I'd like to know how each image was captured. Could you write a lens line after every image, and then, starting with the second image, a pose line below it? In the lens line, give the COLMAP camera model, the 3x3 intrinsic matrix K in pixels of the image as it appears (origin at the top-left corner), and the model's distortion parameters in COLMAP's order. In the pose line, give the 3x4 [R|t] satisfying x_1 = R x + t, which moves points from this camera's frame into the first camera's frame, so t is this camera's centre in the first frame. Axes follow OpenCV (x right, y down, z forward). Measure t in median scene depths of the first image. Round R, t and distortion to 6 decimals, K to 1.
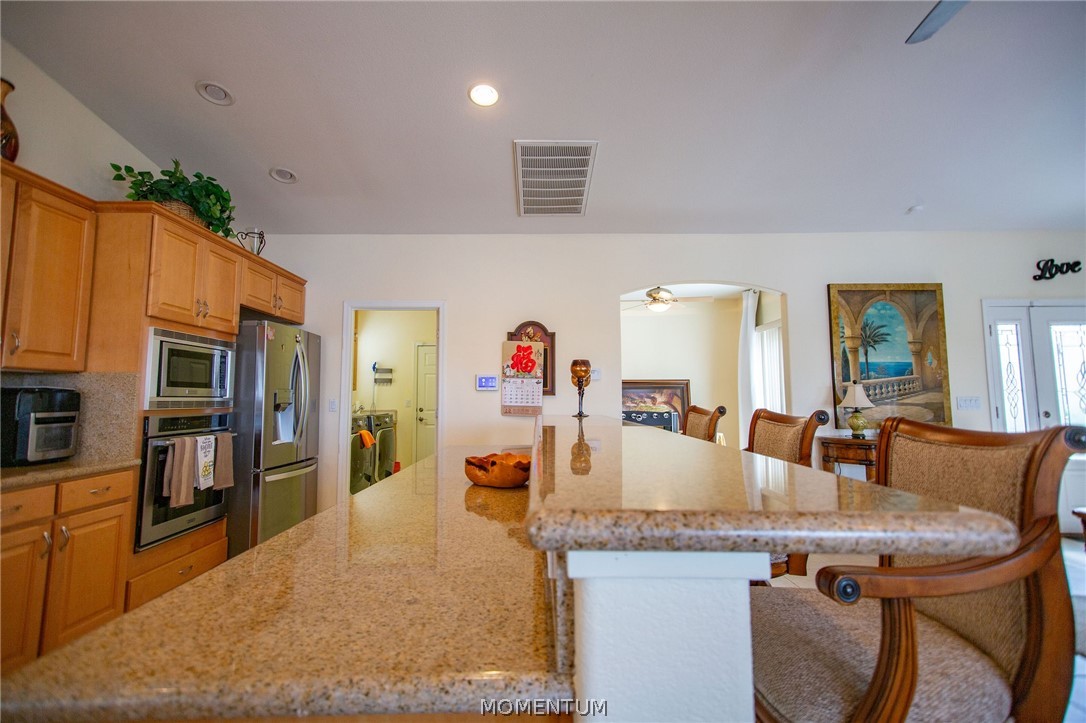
lens RADIAL K [[504.9, 0, 539.5], [0, 504.9, 352.7], [0, 0, 1]] dist [-0.002571, 0.012027]
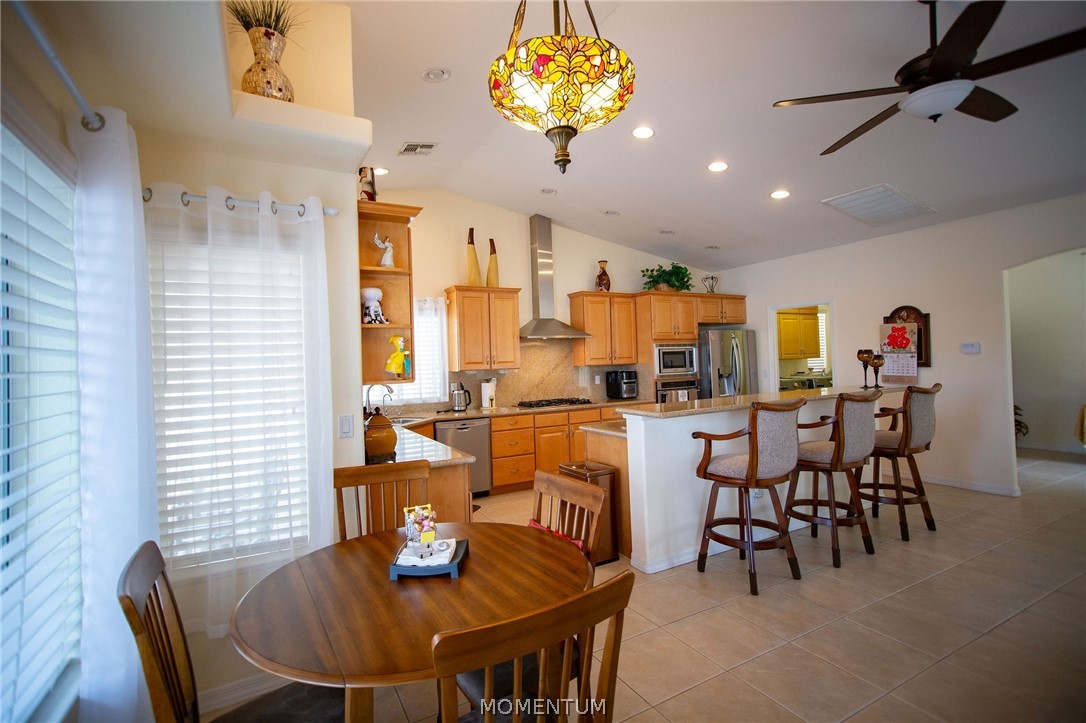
lens RADIAL K [[504.9, 0, 539.5], [0, 504.9, 352.7], [0, 0, 1]] dist [-0.002571, 0.012027]
pose [[0.478842, -0.025242, -0.877538, 0.911284], [0.111185, 0.993281, 0.032099, -0.127657], [0.870832, -0.112939, 0.478431, -0.518564]]
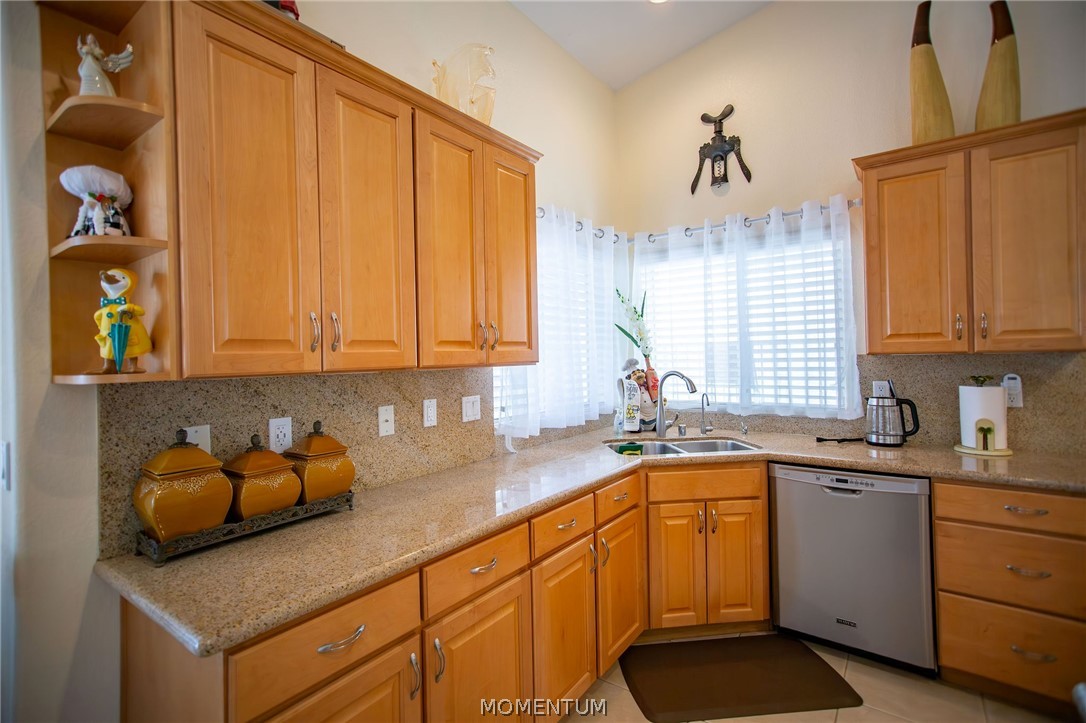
lens RADIAL K [[504.9, 0, 539.5], [0, 504.9, 352.7], [0, 0, 1]] dist [-0.002571, 0.012027]
pose [[-0.600729, 0.013381, -0.799341, 0.142558], [0.100392, 0.993208, -0.058822, -0.046095], [0.793124, -0.115583, -0.597992, 0.138790]]
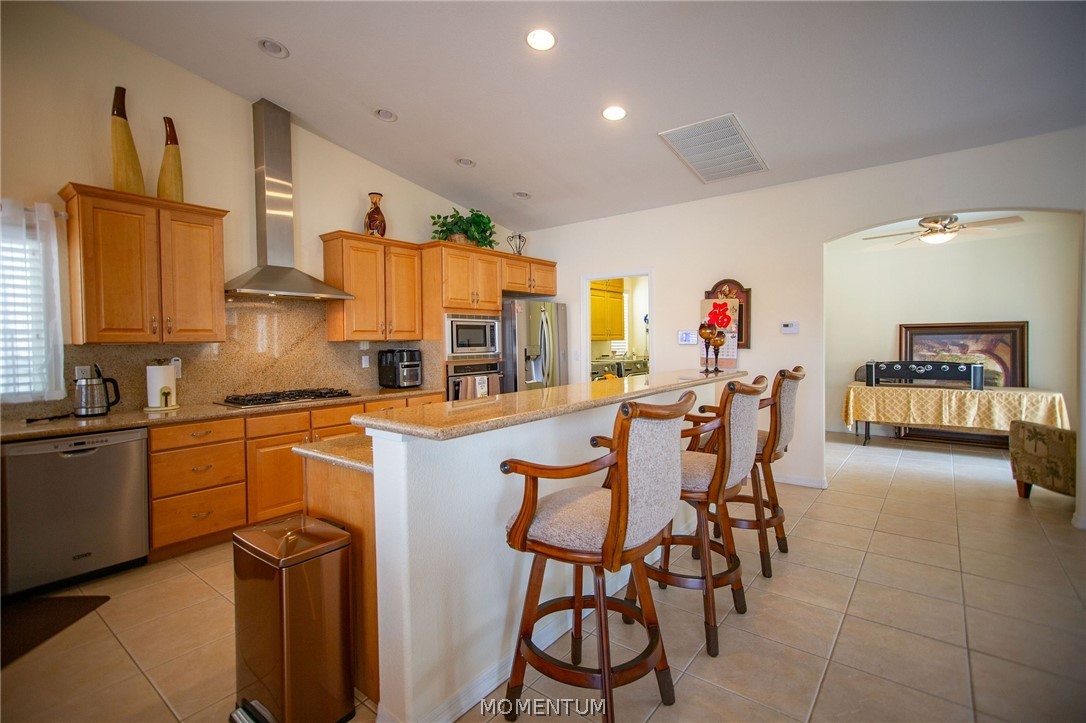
lens RADIAL K [[504.9, 0, 539.5], [0, 504.9, 352.7], [0, 0, 1]] dist [-0.002571, 0.012027]
pose [[0.778489, 0.009416, -0.627587, 0.504891], [0.066910, 0.992945, 0.097897, -0.057797], [0.624081, -0.118203, 0.772367, -0.133249]]
